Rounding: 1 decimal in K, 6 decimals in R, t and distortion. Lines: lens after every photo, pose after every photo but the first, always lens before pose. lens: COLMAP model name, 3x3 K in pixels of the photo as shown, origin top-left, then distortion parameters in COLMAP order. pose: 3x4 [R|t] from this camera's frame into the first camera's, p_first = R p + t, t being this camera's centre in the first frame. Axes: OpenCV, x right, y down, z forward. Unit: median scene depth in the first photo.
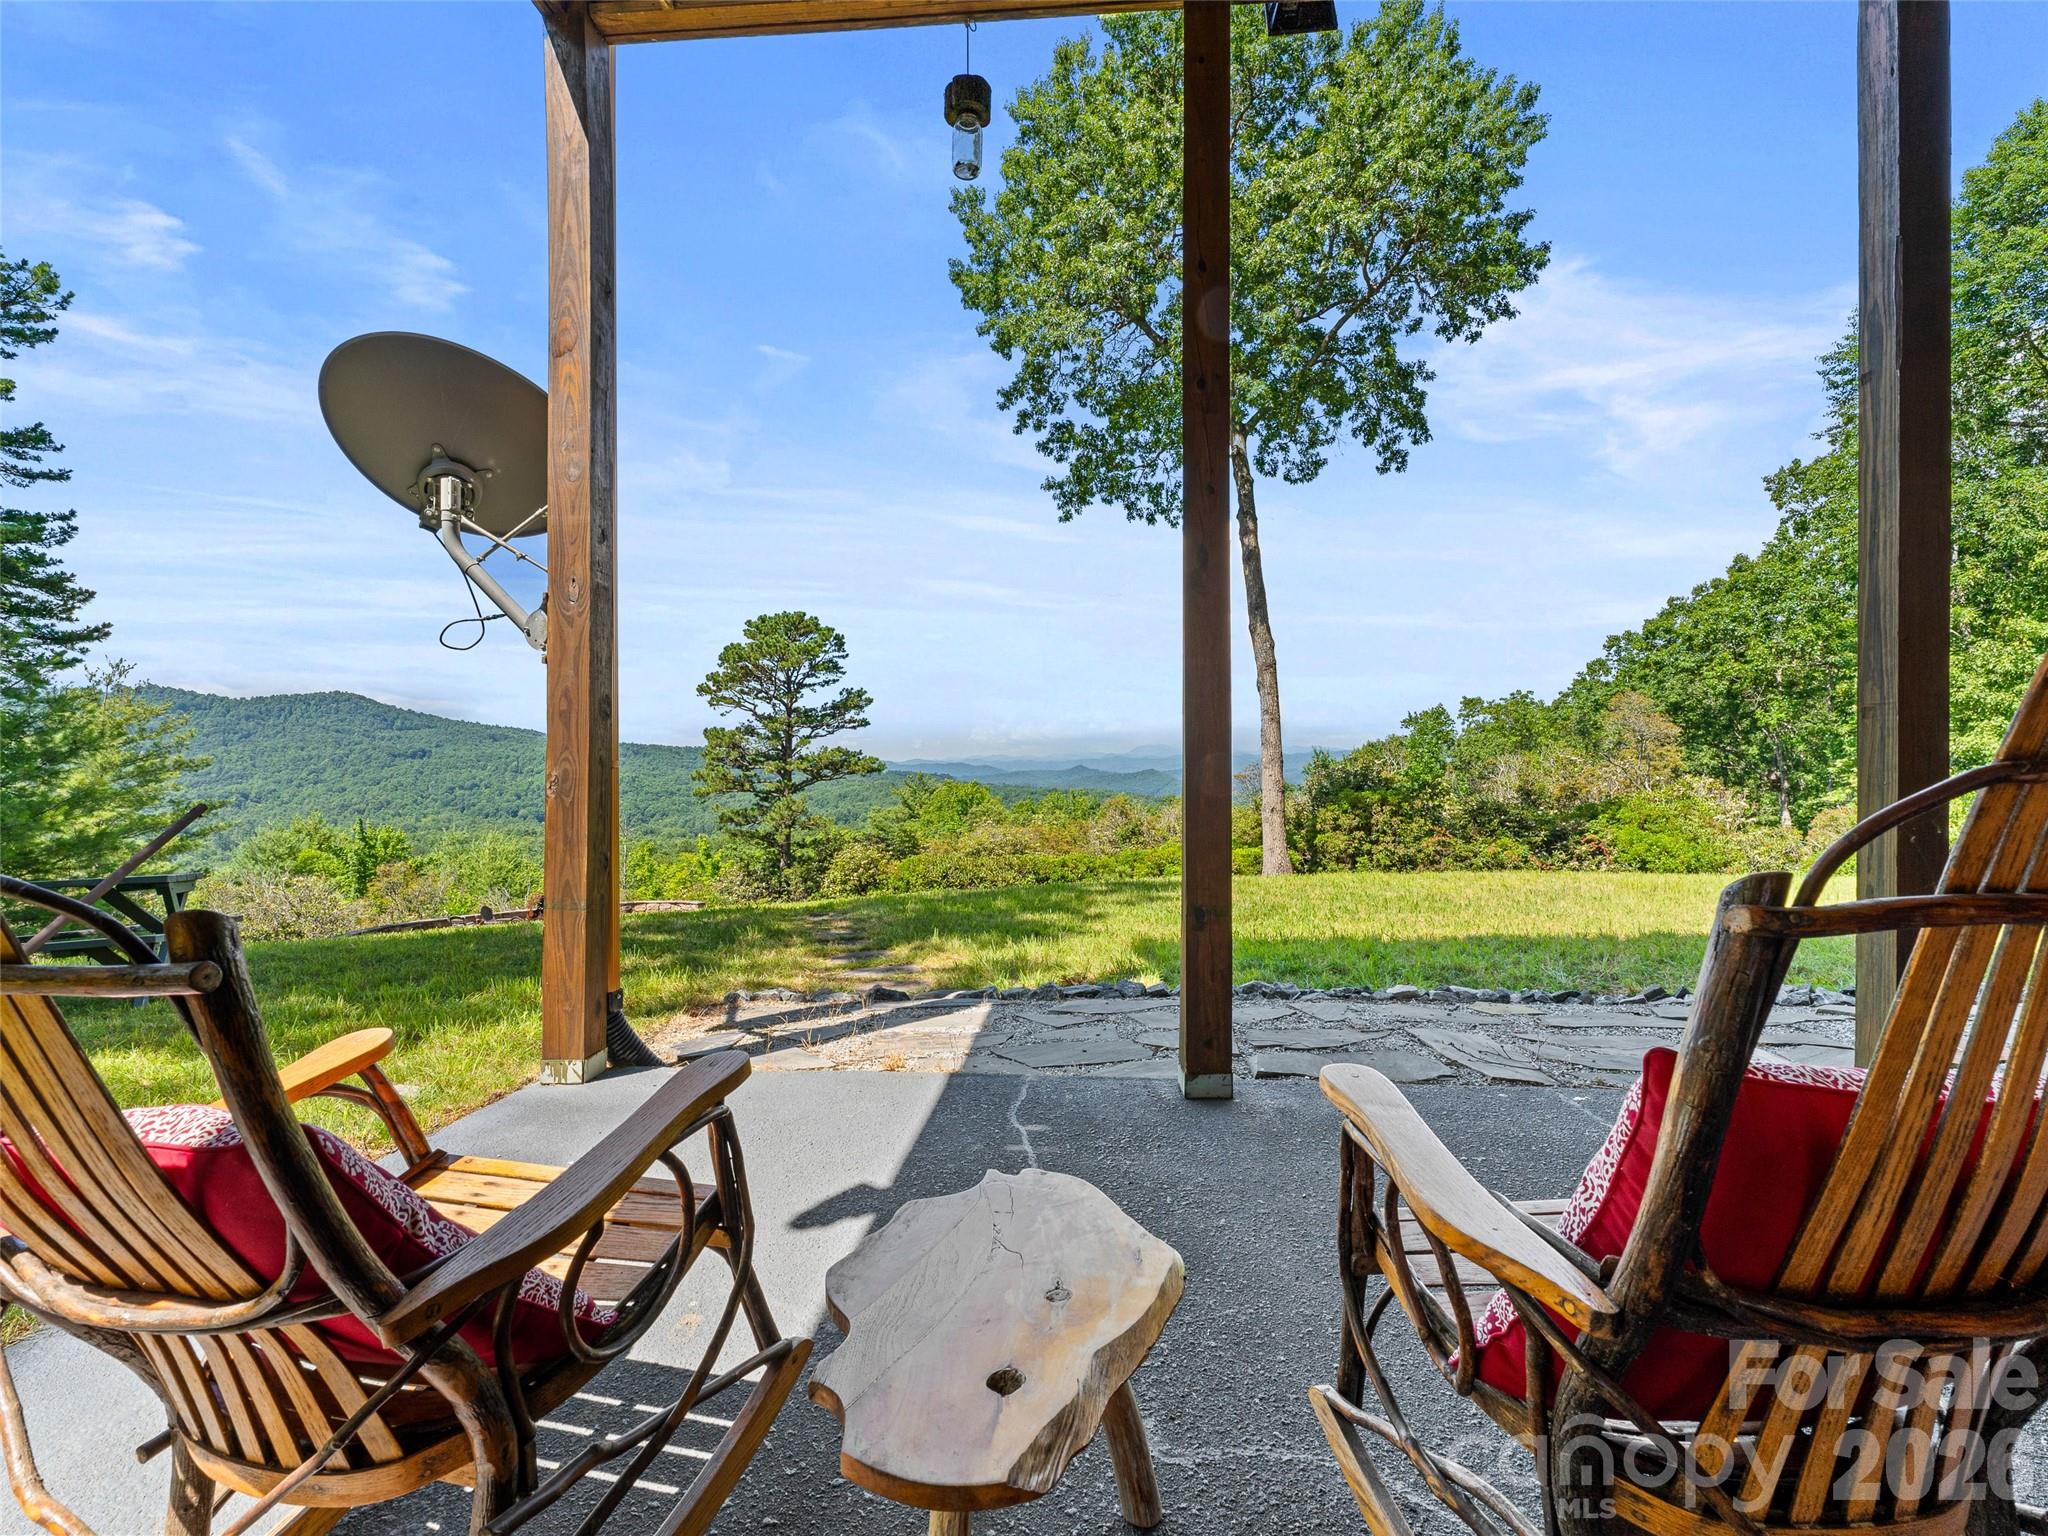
lens RADIAL K [[924.1, 0, 1020.1], [0, 924.1, 762.2], [0, 0, 1]] dist [0.001214, 0.000338]
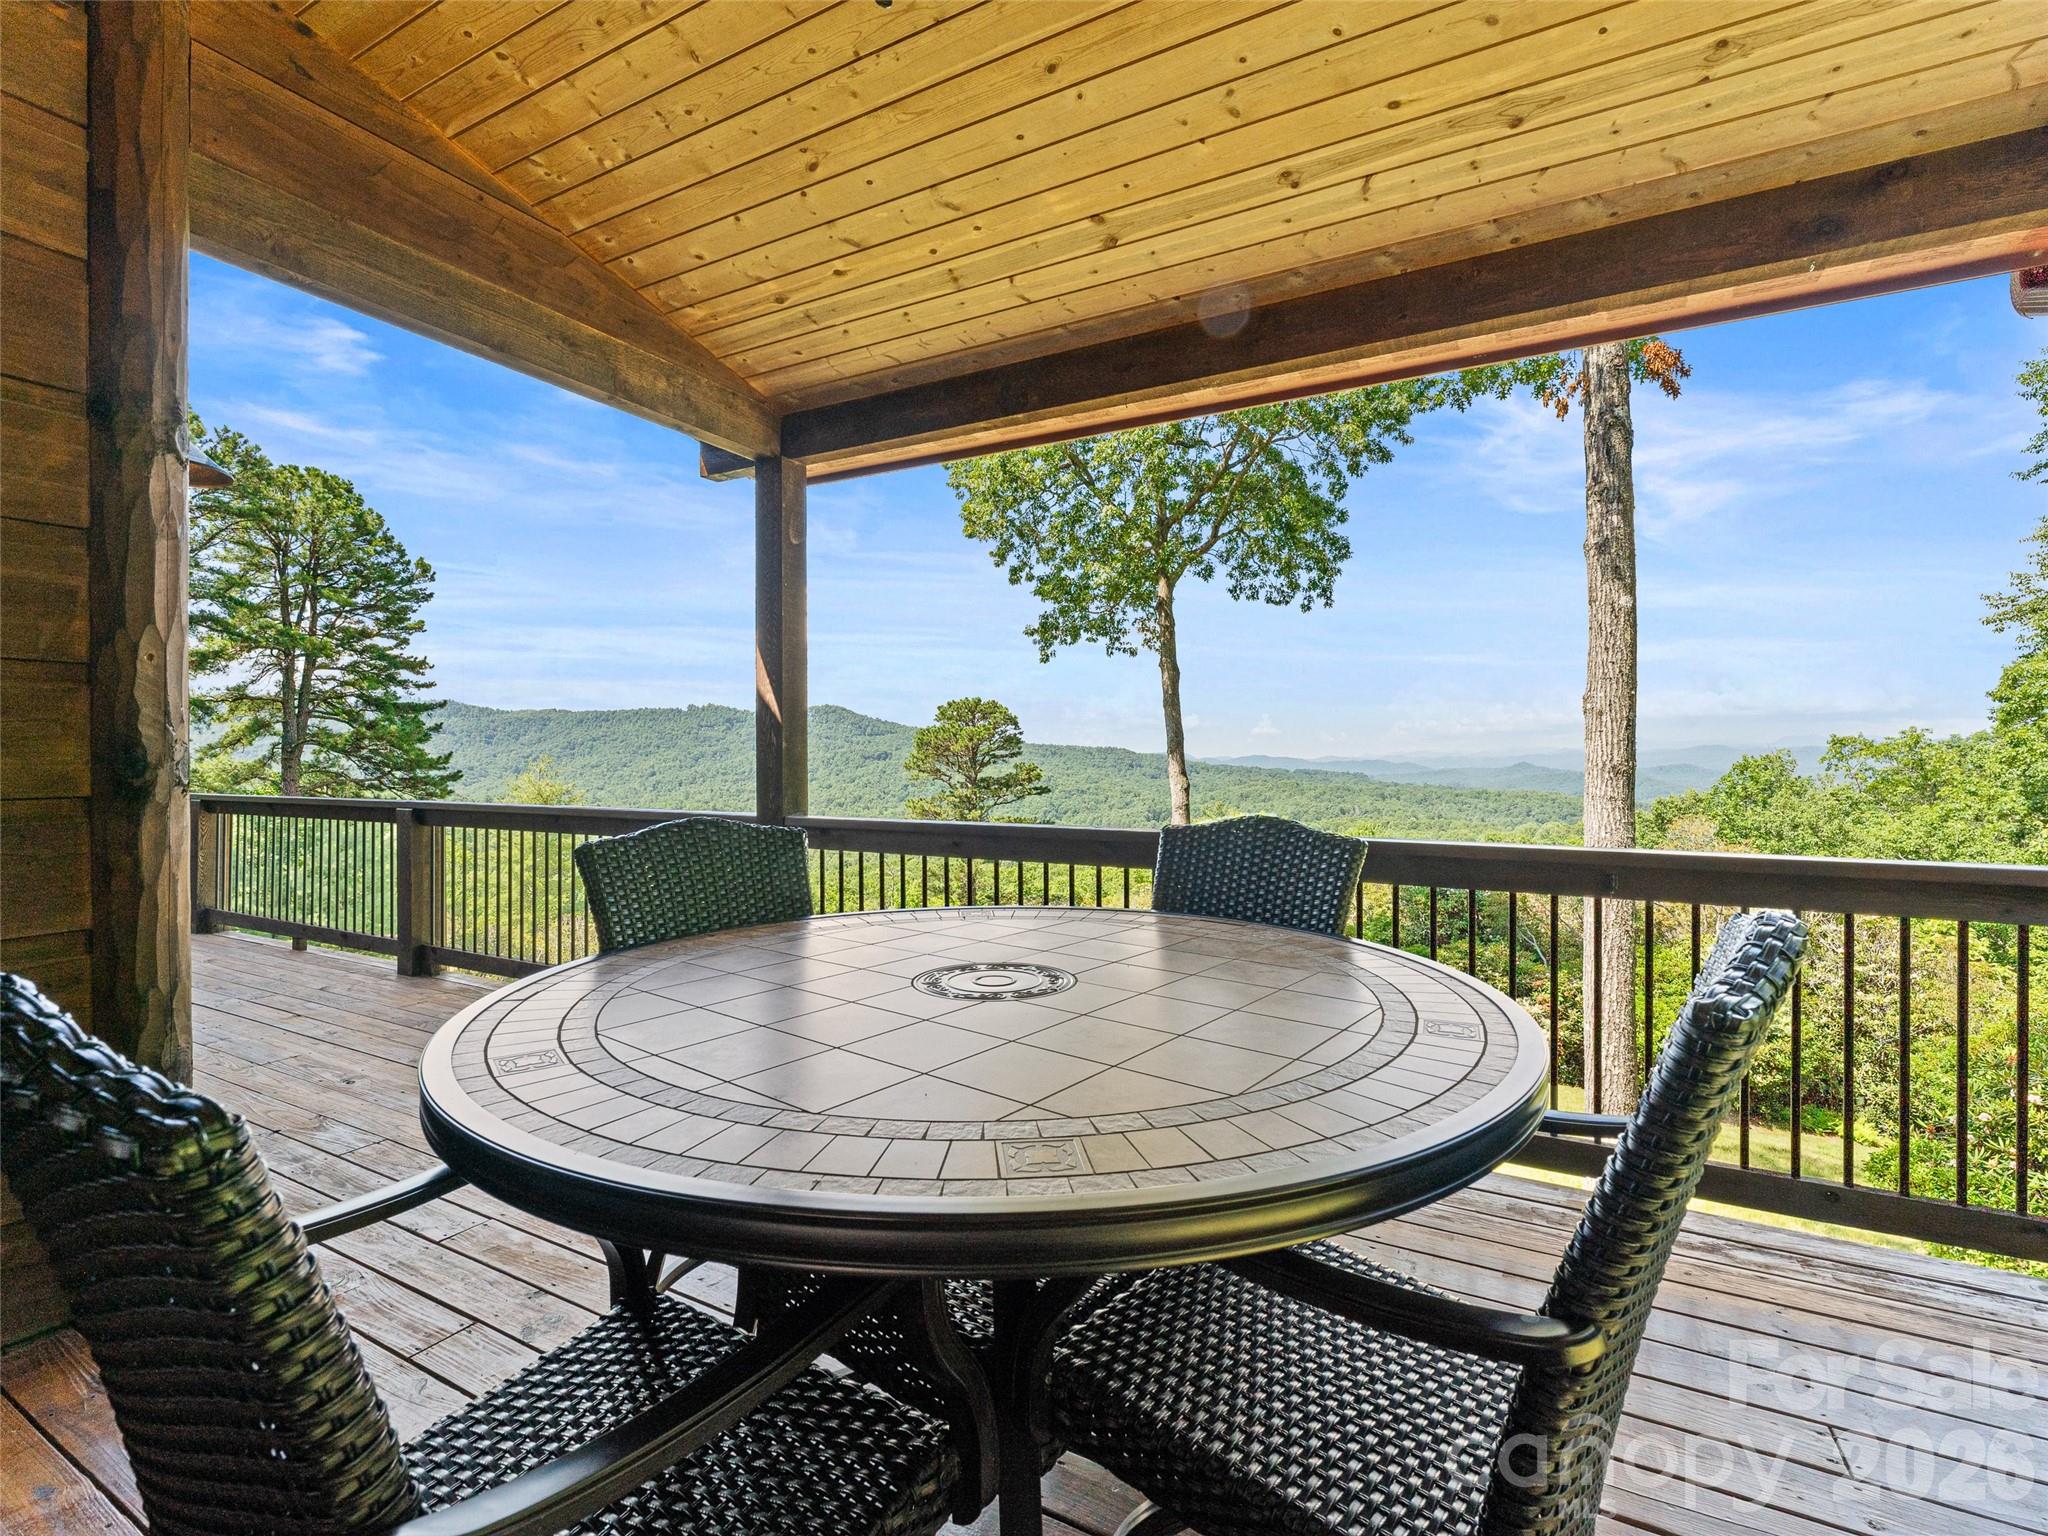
lens RADIAL K [[924.1, 0, 1020.1], [0, 924.1, 762.2], [0, 0, 1]] dist [0.001214, 0.000338]
pose [[0.905992, -0.002719, -0.423287, 0.286935], [0.004125, 0.999989, 0.002405, -0.081939], [0.423275, -0.003925, 0.905993, -0.019856]]
